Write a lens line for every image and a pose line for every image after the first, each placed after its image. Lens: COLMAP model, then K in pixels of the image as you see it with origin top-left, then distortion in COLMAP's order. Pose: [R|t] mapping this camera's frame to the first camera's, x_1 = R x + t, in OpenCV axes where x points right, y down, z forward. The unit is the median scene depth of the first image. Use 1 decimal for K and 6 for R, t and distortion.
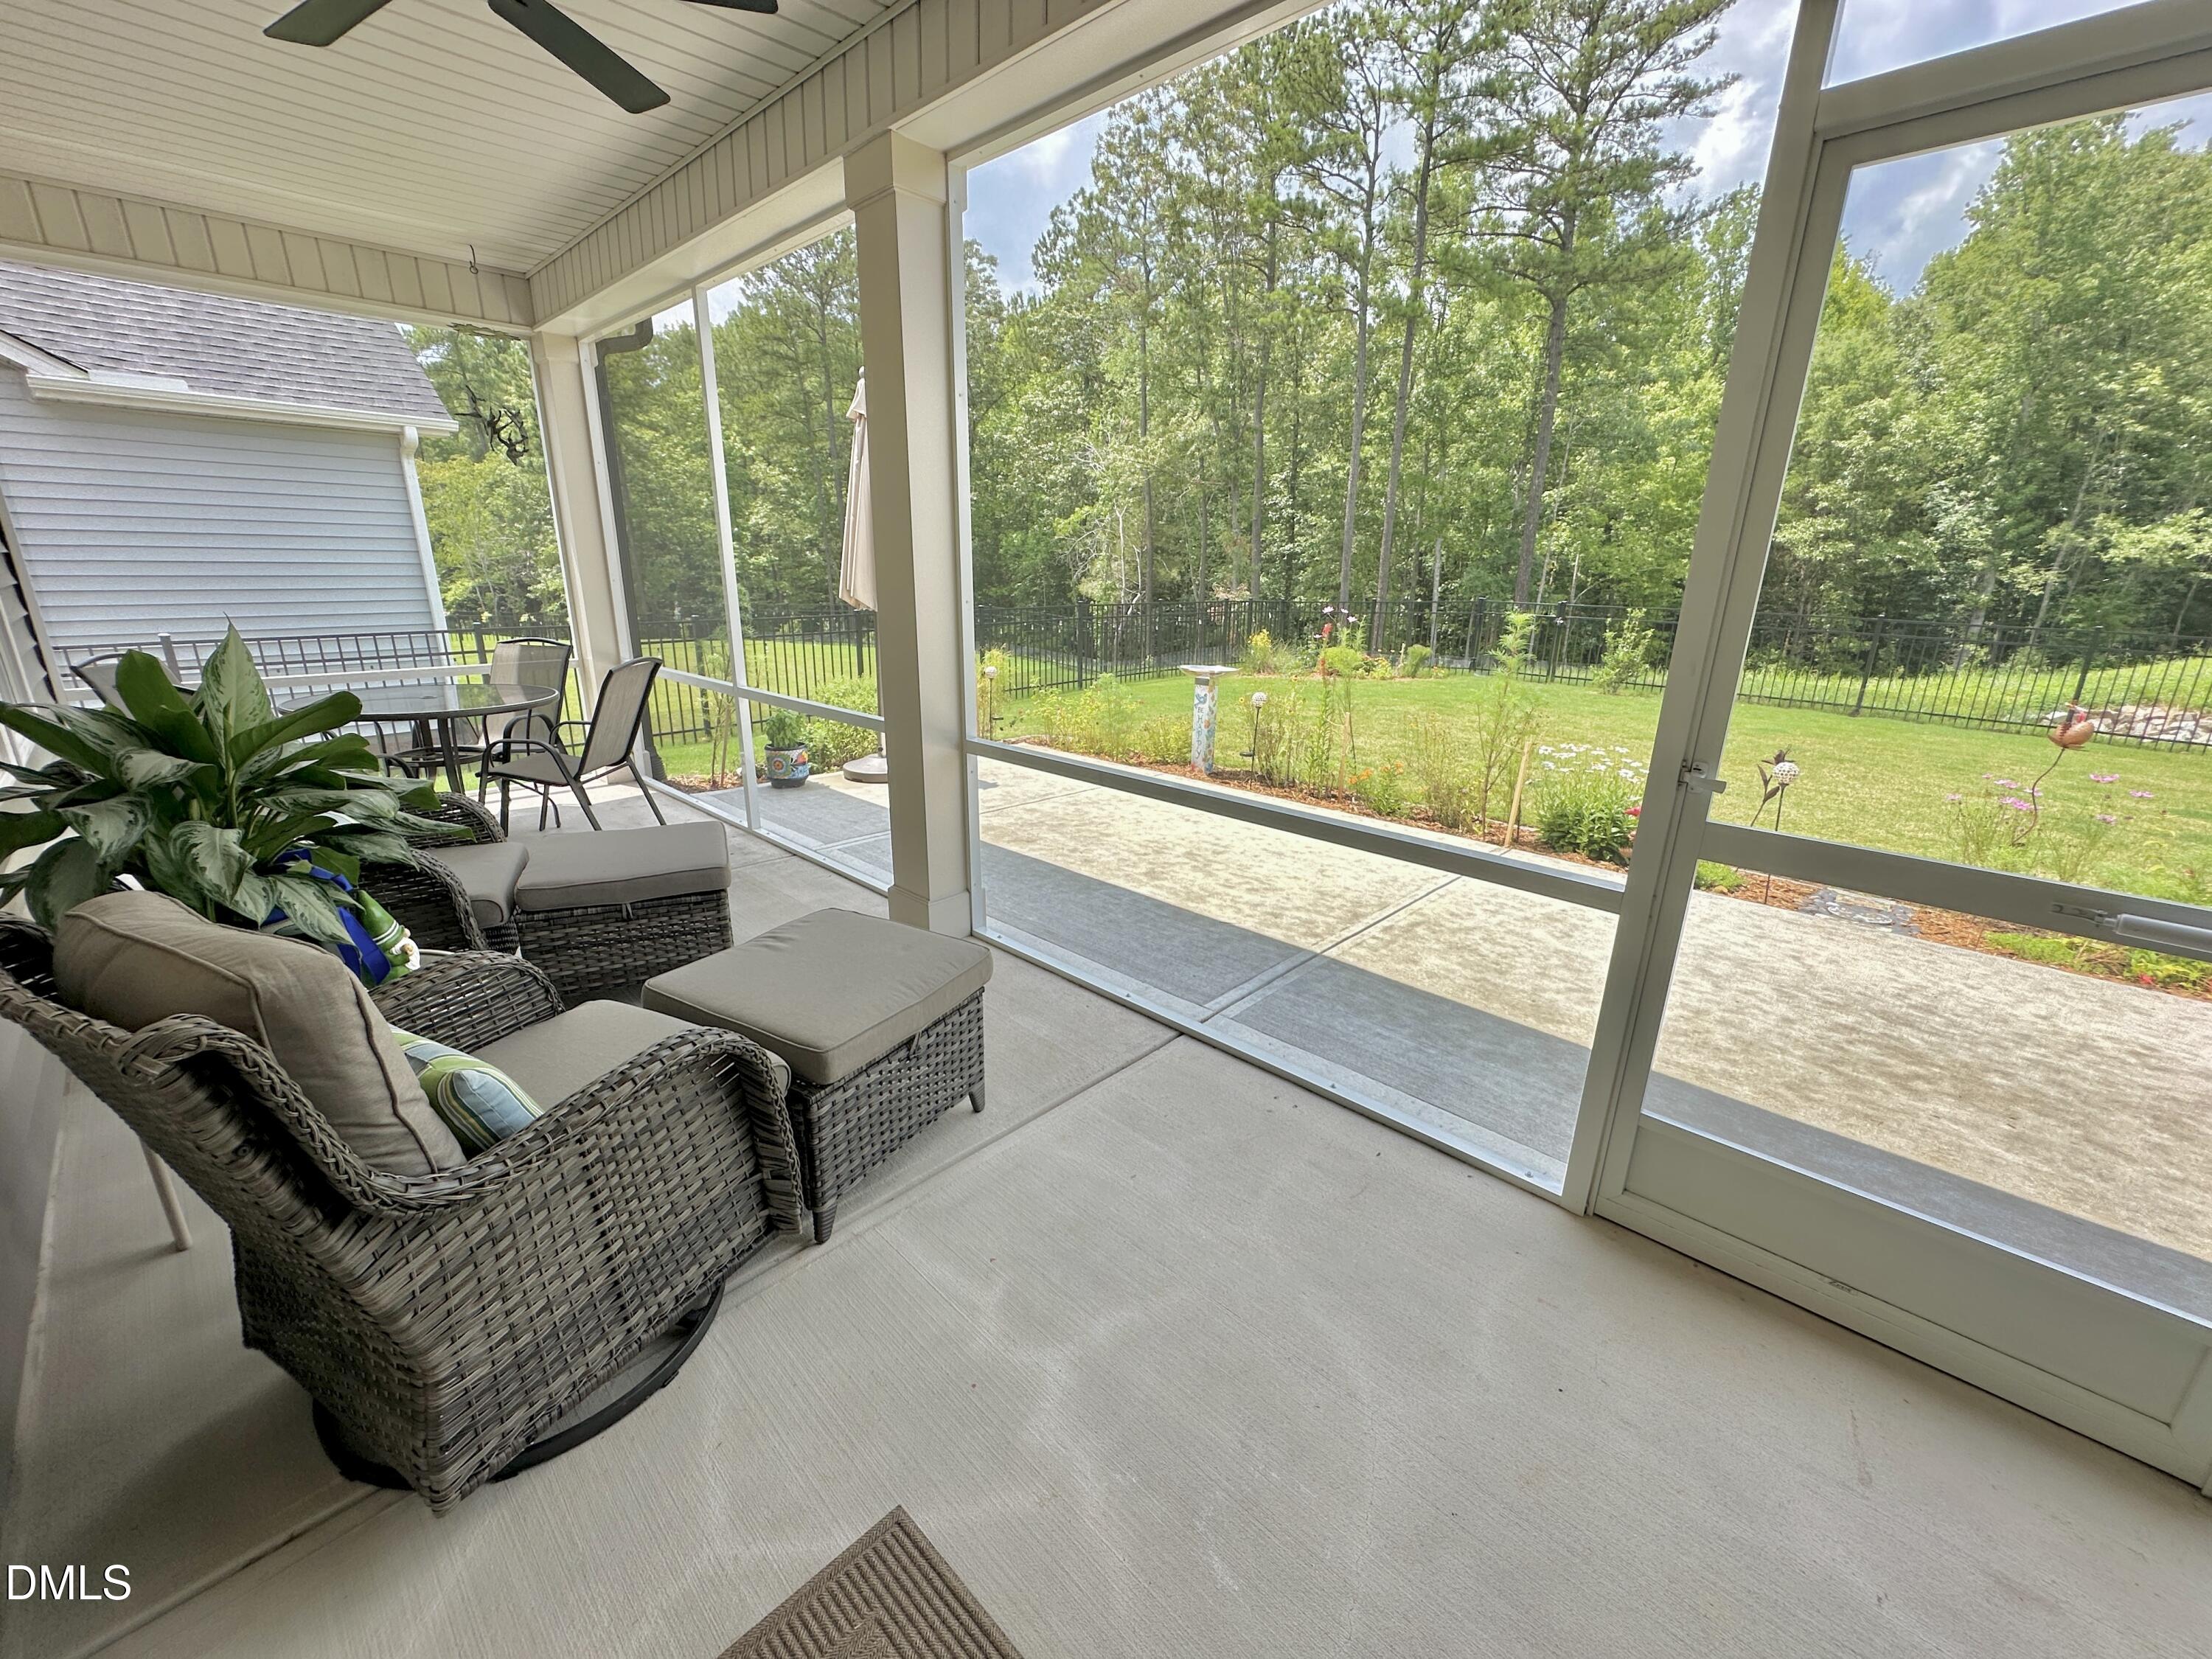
lens RADIAL K [[886.8, 0, 1104.6], [0, 886.8, 827.9], [0, 0, 1]] dist [-0.007135, 0.001826]
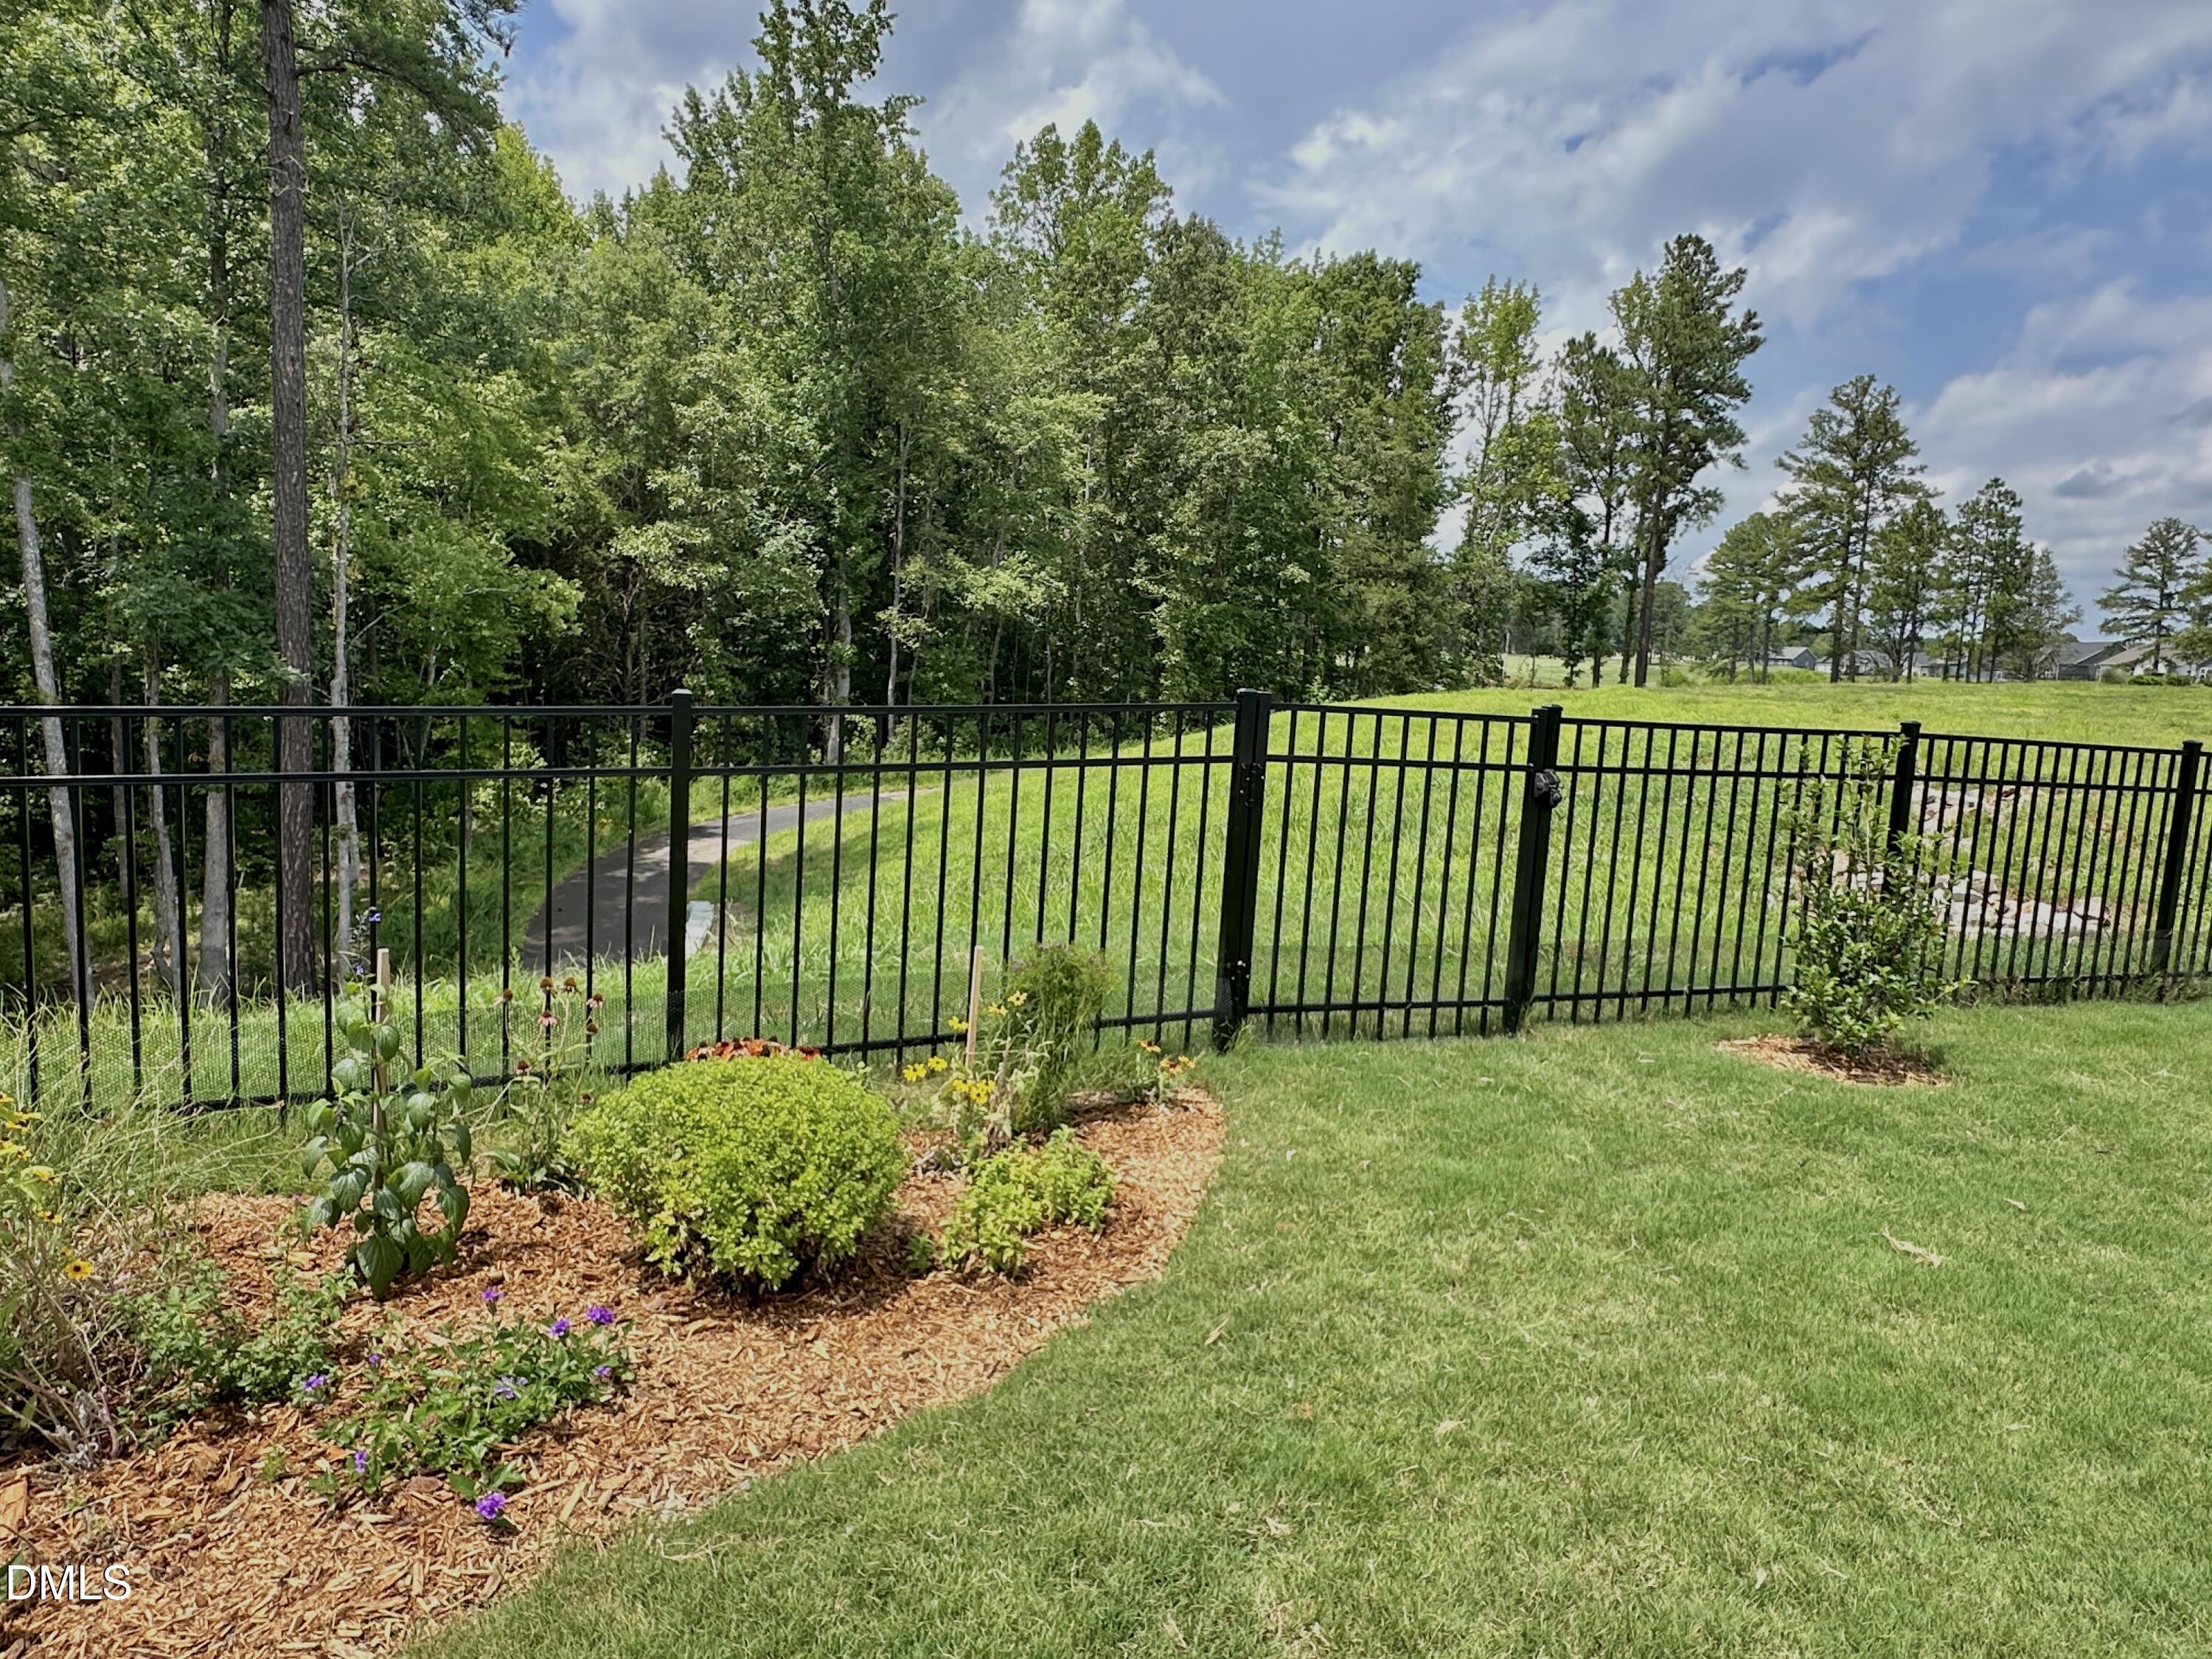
lens RADIAL K [[1371.3, 0, 1097.5], [0, 1371.3, 827.0], [0, 0, 1]] dist [-0.004757, -0.001013]
pose [[0.421542, -0.107227, 0.900447, 0.046369], [0.210401, 0.977451, 0.017898, -0.104814], [-0.882062, 0.181910, 0.434598, 0.387853]]
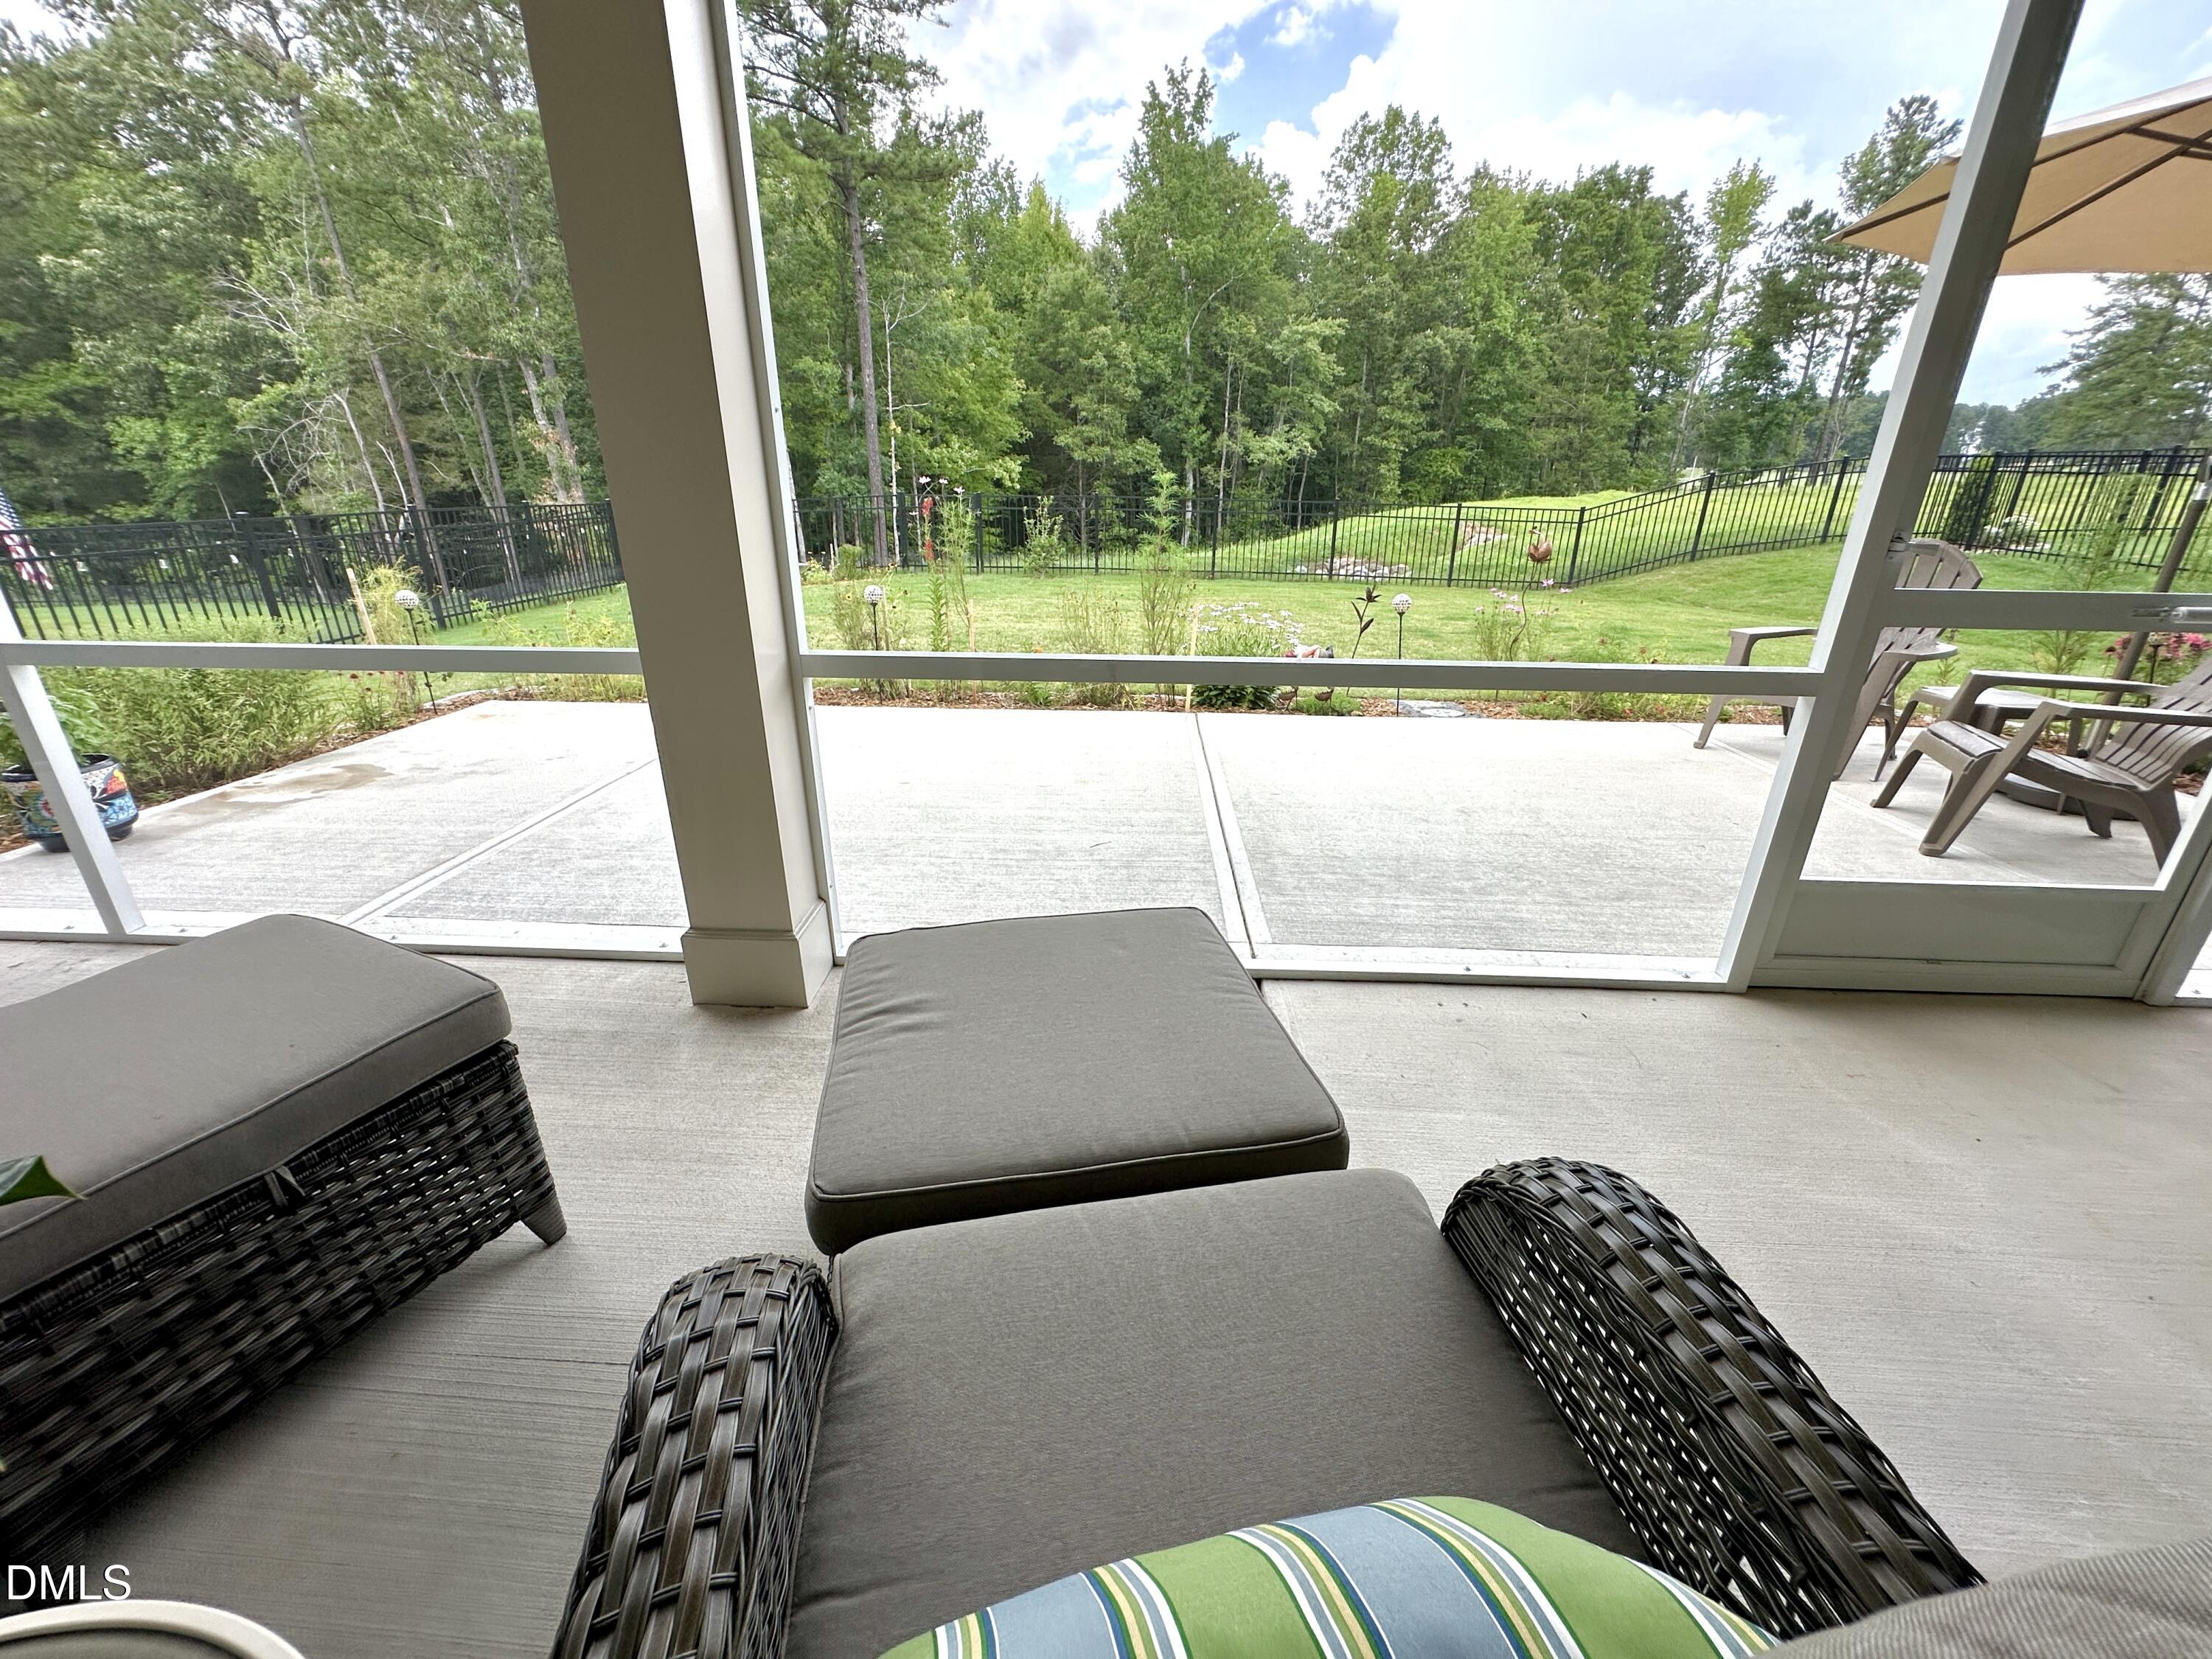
lens RADIAL K [[886.8, 0, 1105.8], [0, 886.8, 827.3], [0, 0, 1]] dist [-0.007135, 0.001826]
pose [[0.755720, -0.247538, 0.606310, -0.038505], [0.191275, 0.968874, 0.157152, -0.004119], [-0.626339, -0.002791, 0.779546, 0.039367]]
